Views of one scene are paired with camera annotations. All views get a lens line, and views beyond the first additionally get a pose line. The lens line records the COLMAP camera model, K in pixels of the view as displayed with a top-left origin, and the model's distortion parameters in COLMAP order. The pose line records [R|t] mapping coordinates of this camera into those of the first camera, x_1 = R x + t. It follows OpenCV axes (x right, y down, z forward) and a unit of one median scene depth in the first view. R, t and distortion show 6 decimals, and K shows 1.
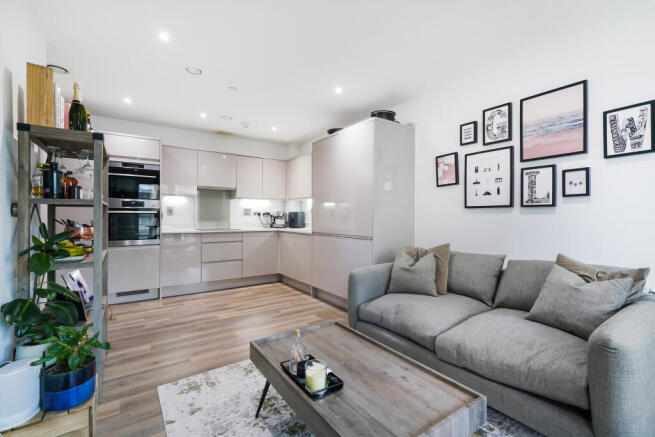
lens RADIAL K [[296.1, 0, 326.3], [0, 296.1, 217.3], [0, 0, 1]] dist [-0.002231, -0.000041]
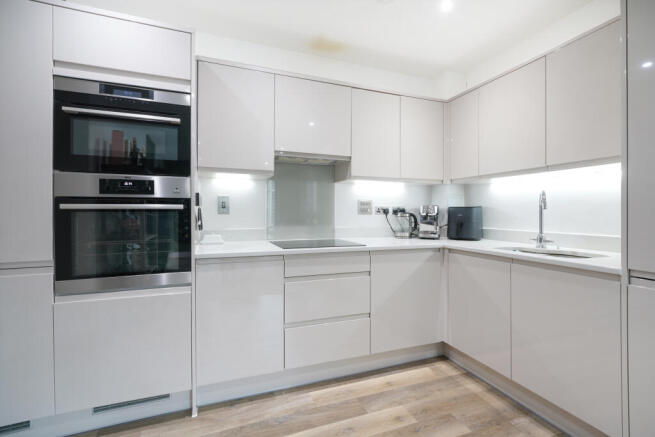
lens RADIAL K [[296.1, 0, 327.6], [0, 296.1, 215.8], [0, 0, 1]] dist [-0.002231, -0.000041]
pose [[0.977906, 0.001879, -0.209037, -0.238065], [-0.000747, 0.999985, 0.005492, -0.006862], [0.209044, -0.005214, 0.977892, 0.520522]]
